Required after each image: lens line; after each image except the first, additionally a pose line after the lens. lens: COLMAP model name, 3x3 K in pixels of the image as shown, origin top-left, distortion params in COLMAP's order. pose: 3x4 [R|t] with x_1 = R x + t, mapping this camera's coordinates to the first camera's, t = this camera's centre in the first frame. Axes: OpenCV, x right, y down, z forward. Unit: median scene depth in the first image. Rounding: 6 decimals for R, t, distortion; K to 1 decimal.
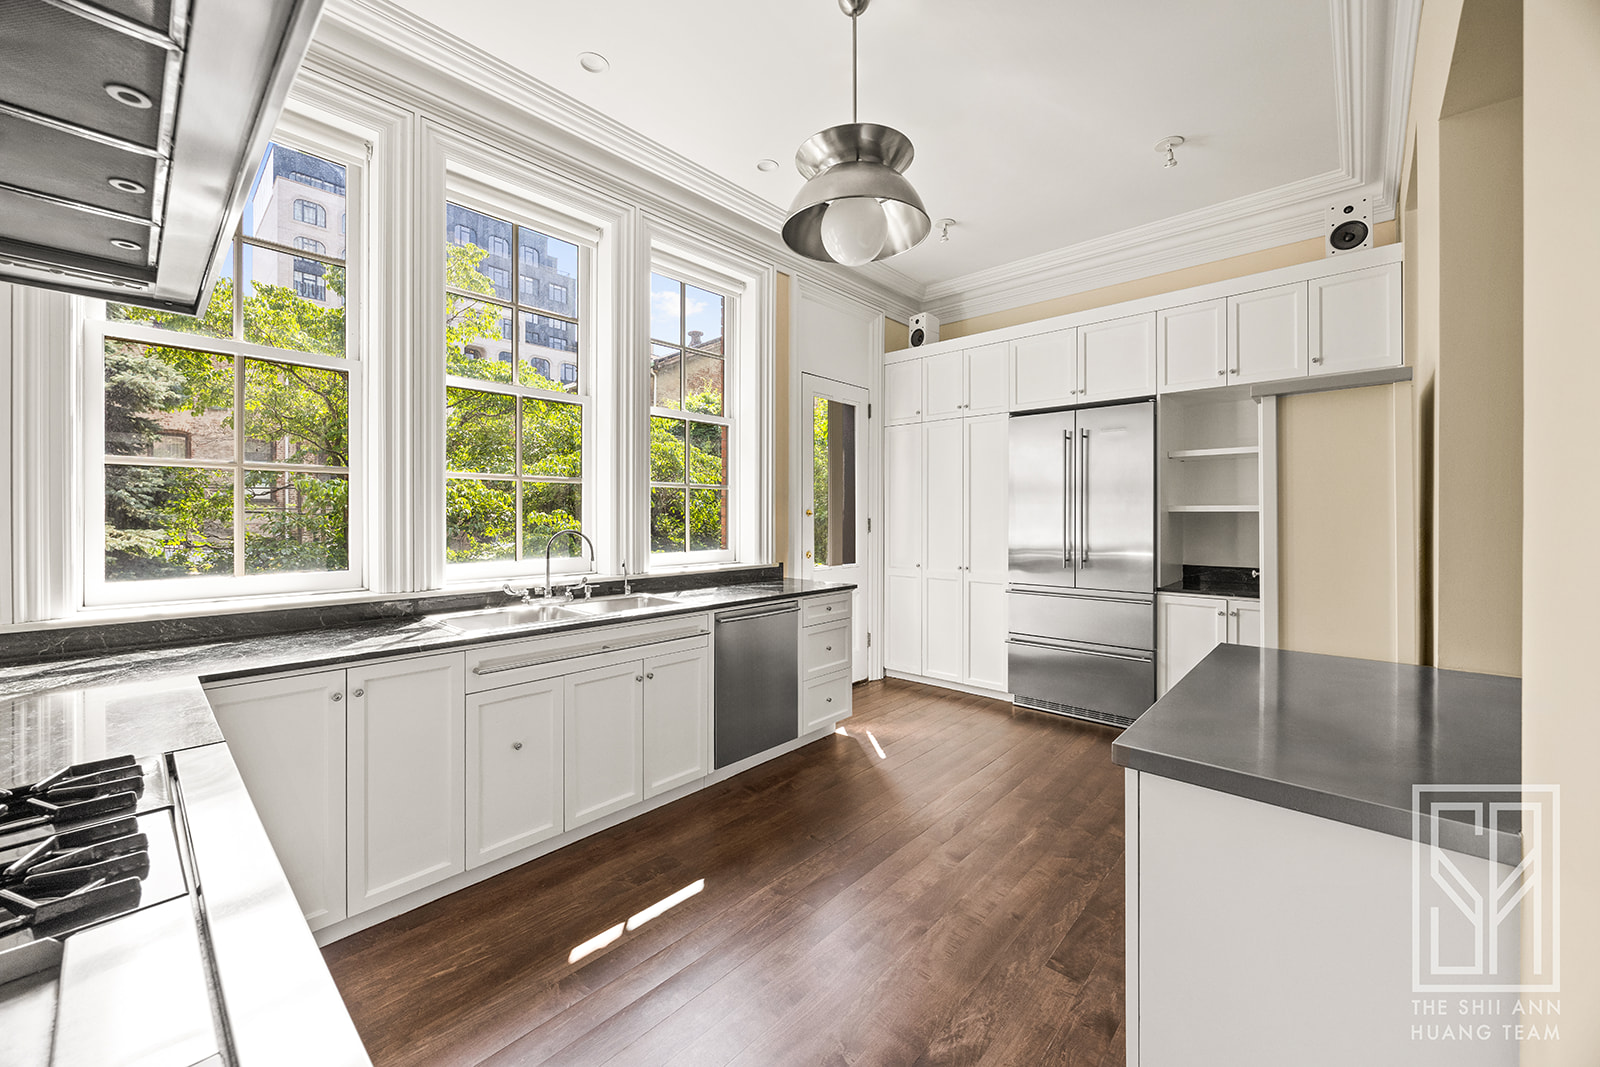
lens RADIAL K [[617.5, 0, 802.6], [0, 617.5, 517.6], [0, 0, 1]] dist [-0.005977, 0.000499]
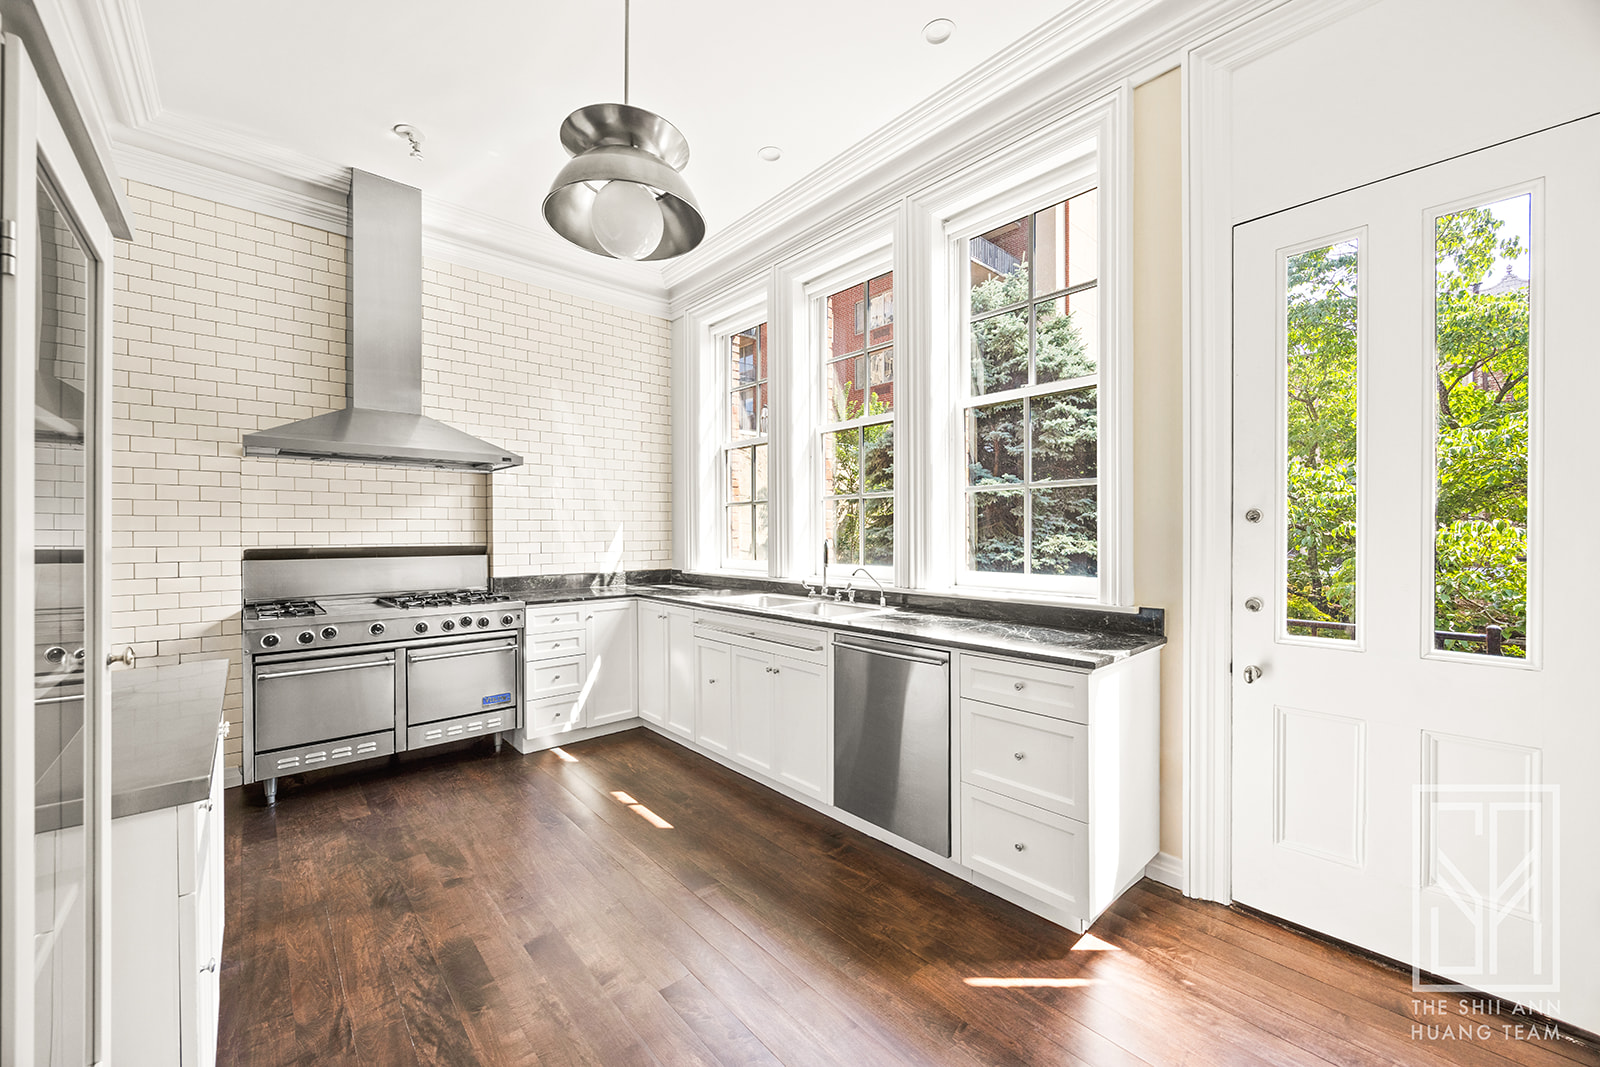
lens RADIAL K [[617.5, 0, 793.6], [0, 617.5, 538.3], [0, 0, 1]] dist [-0.005977, 0.000499]
pose [[-0.113783, 0.008156, -0.993472, 0.785722], [-0.004031, 0.999954, 0.008671, 0.008419], [0.993498, 0.004991, -0.113744, 1.072284]]
